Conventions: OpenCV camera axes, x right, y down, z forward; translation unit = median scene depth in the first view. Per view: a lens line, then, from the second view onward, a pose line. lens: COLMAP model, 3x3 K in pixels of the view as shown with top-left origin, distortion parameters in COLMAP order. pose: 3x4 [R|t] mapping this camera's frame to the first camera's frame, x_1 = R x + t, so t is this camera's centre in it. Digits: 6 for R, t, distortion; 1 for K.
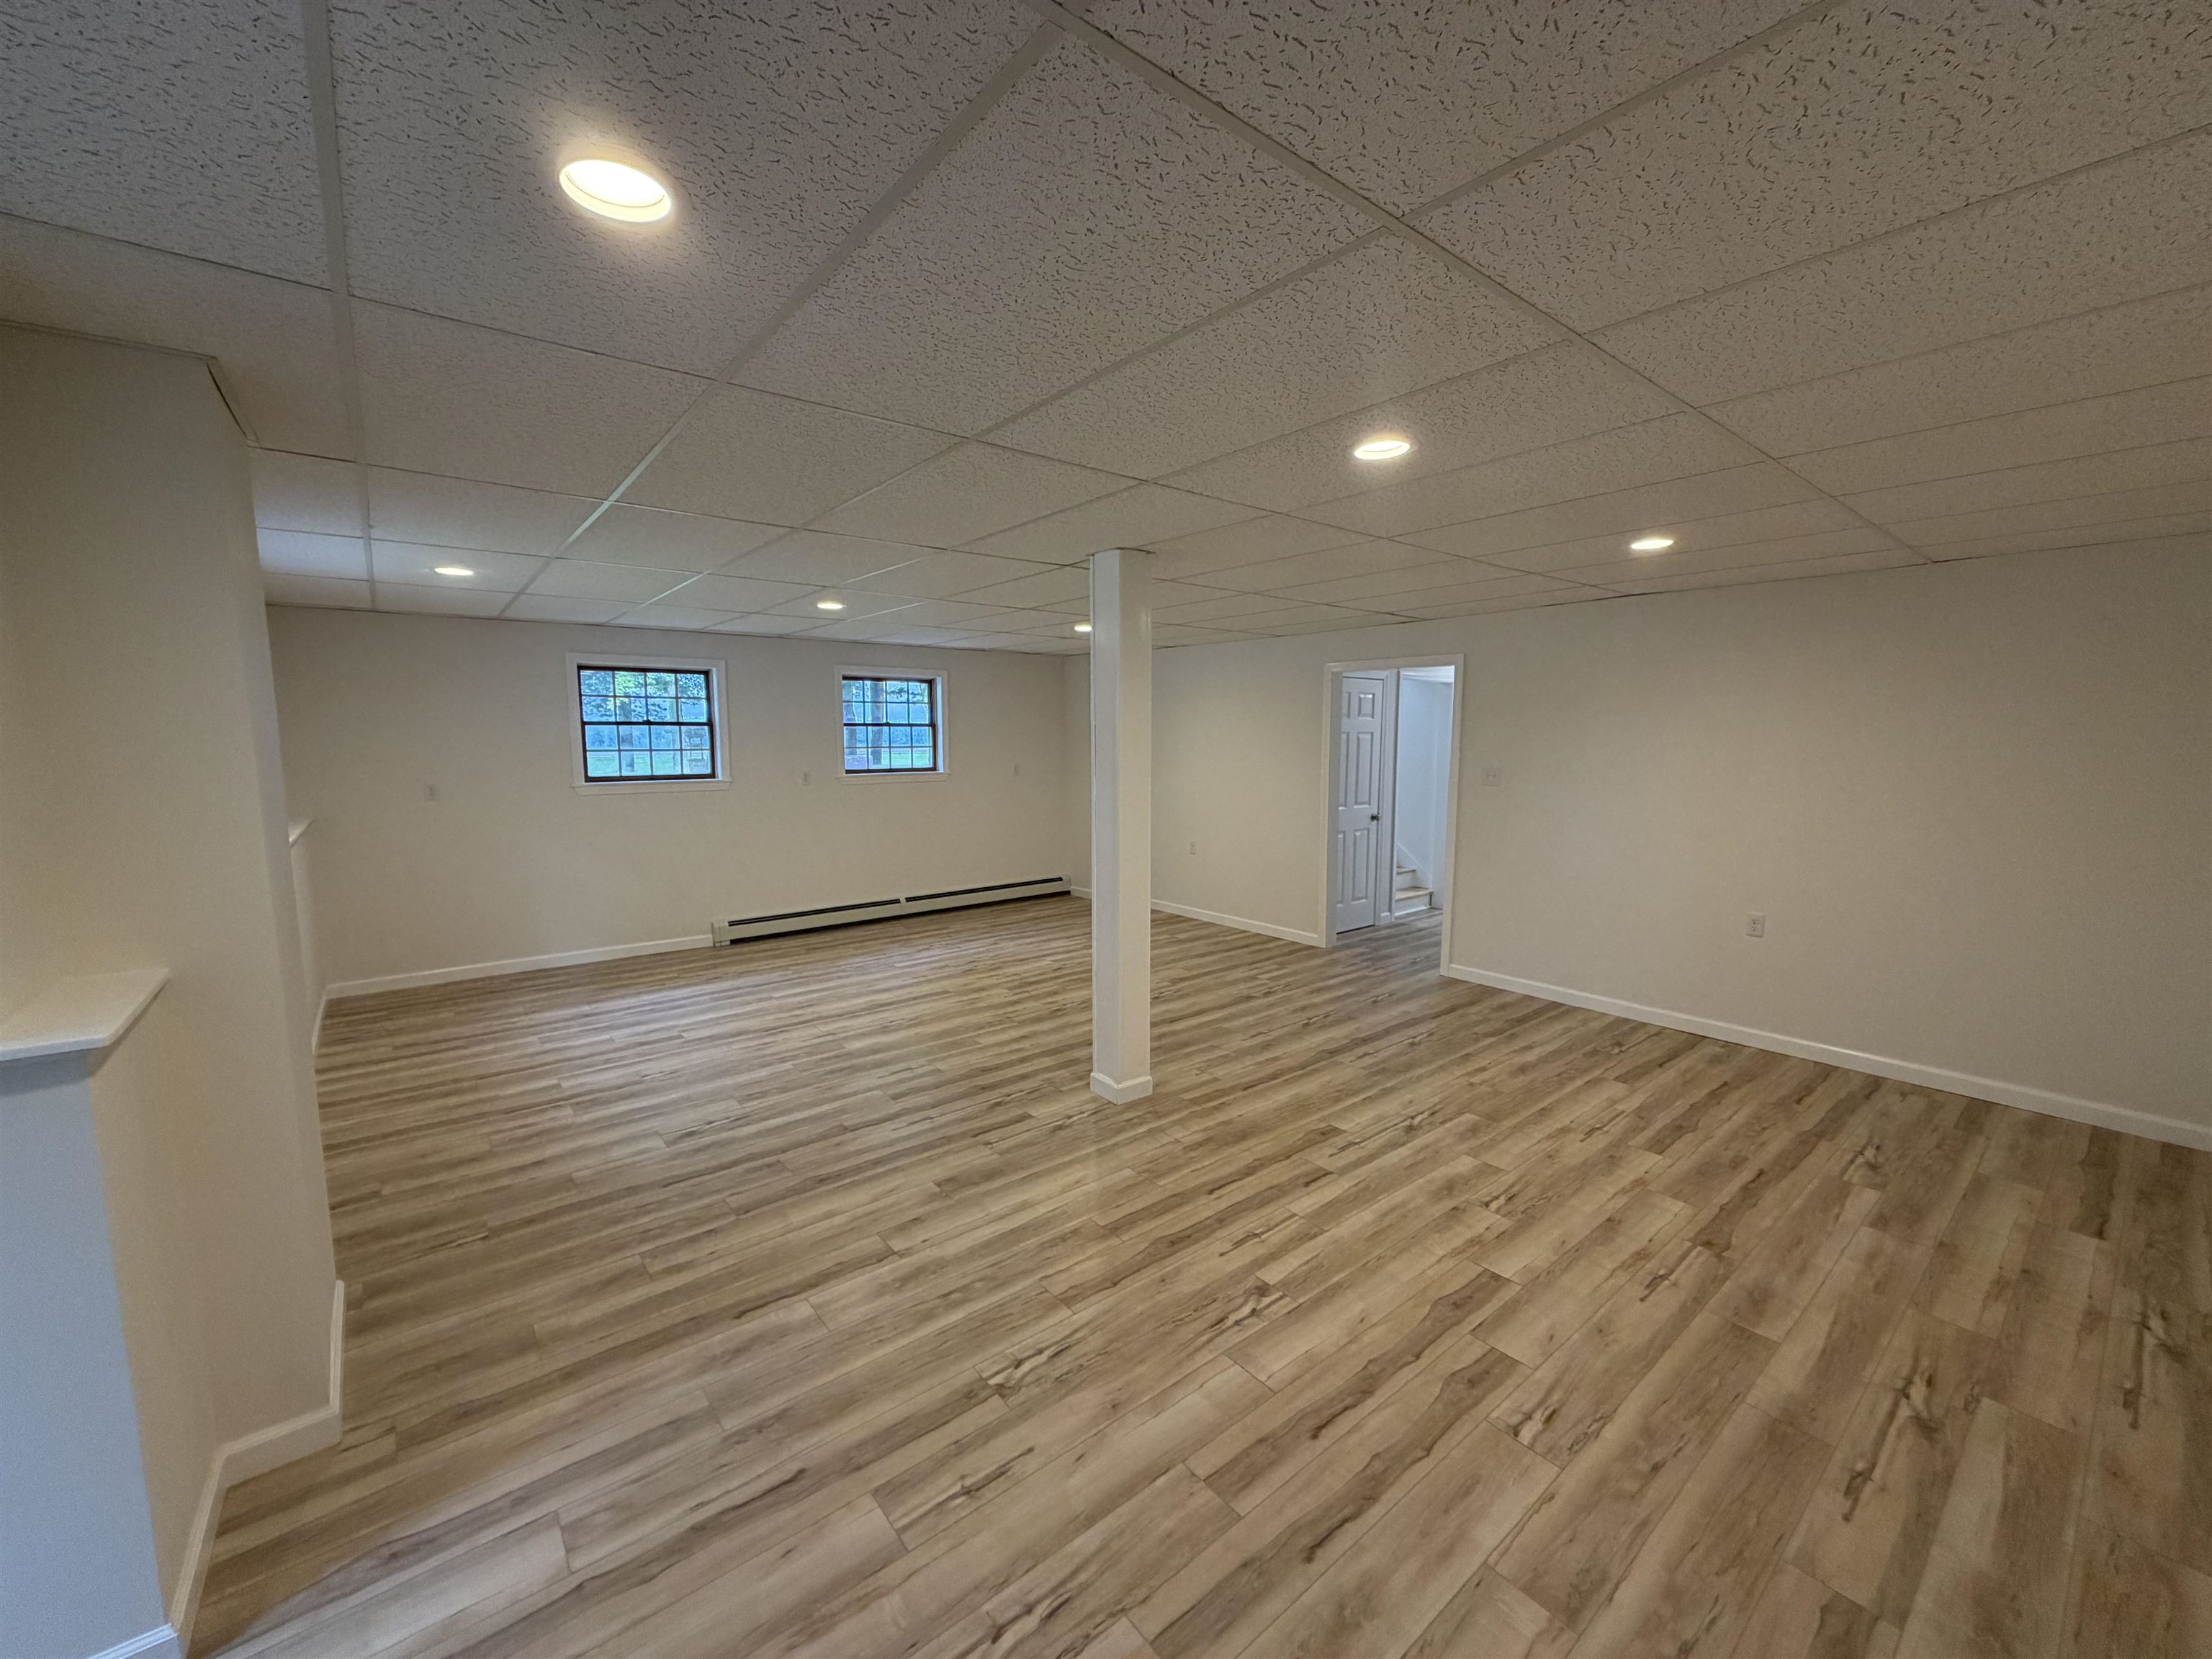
lens RADIAL K [[878.0, 0, 1106.0], [0, 878.0, 829.5], [0, 0, 1]] dist [0.000432, -0.000027]
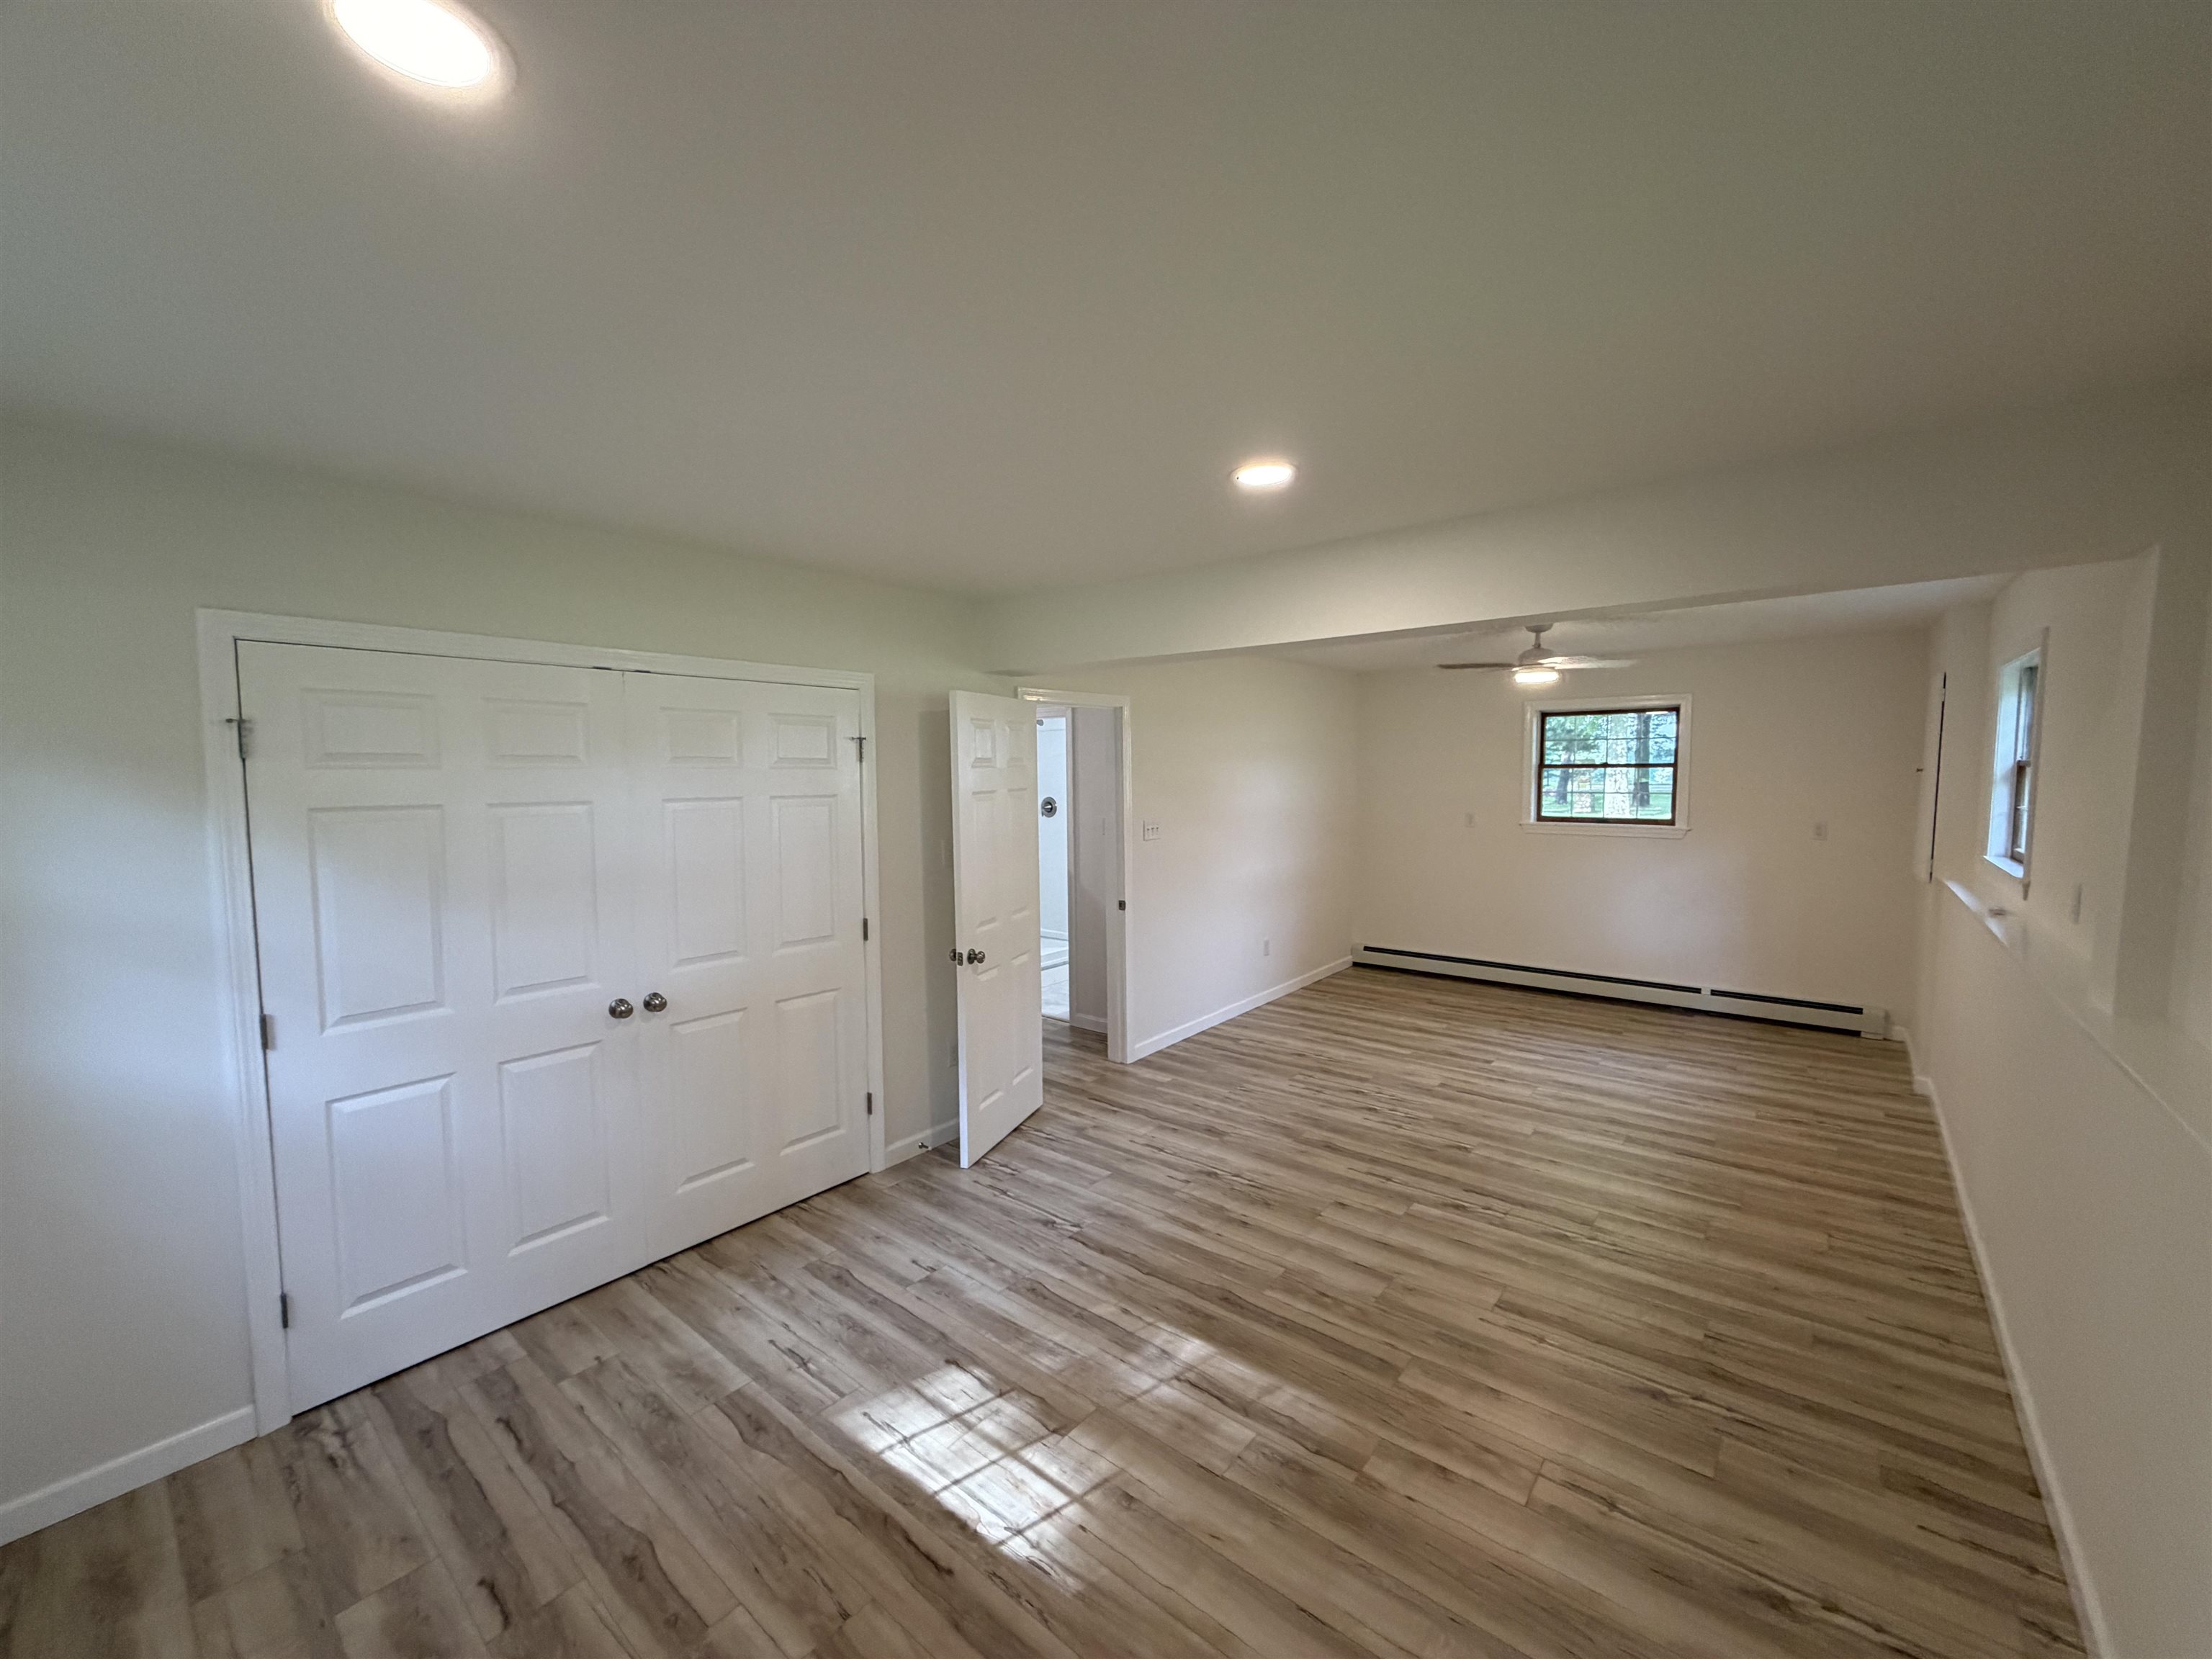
lens RADIAL K [[878.0, 0, 1106.0], [0, 878.0, 829.5], [0, 0, 1]] dist [0.000432, -0.000027]
pose [[0.196655, 0.065270, -0.978298, 0.575669], [-0.103914, 0.993550, 0.045399, -0.056749], [0.974951, 0.092731, 0.202169, 0.450304]]
